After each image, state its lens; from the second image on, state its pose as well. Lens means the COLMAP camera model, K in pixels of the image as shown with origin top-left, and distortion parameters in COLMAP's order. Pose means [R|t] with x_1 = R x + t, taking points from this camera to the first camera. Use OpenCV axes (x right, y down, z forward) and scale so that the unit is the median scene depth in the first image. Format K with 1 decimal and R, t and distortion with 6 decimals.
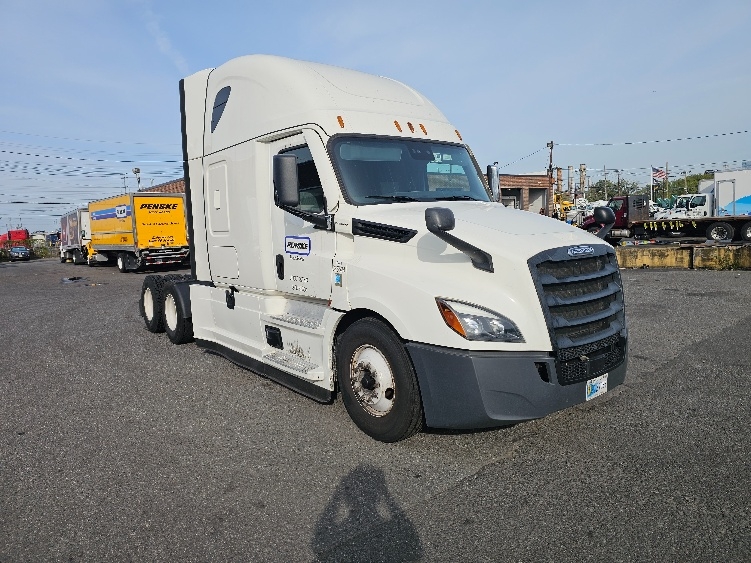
lens RADIAL K [[558.6, 0, 375.5], [0, 558.6, 281.5], [0, 0, 1]] dist [-0.004684, -0.000539]
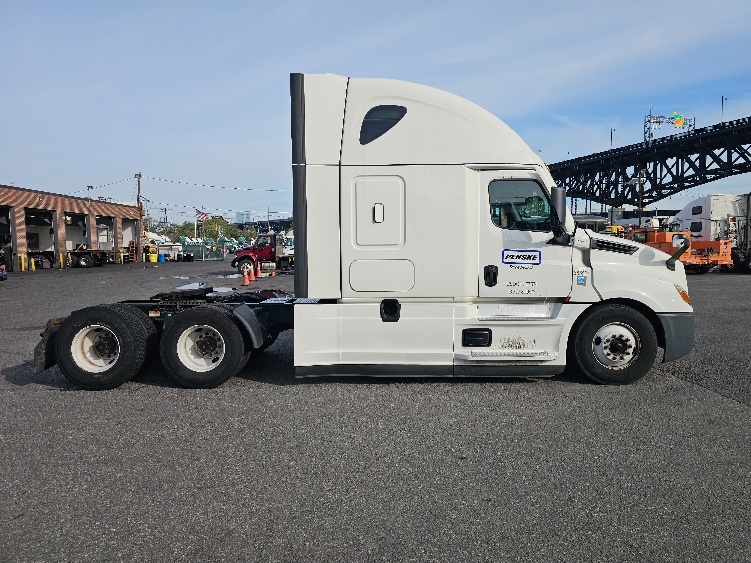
lens RADIAL K [[558.6, 0, 375.5], [0, 558.6, 281.5], [0, 0, 1]] dist [-0.004684, -0.000539]
pose [[0.614310, -0.014720, 0.788928, -1.283524], [0.070330, 0.996868, -0.036164, 0.011625], [-0.785925, 0.077701, 0.613421, 0.479508]]
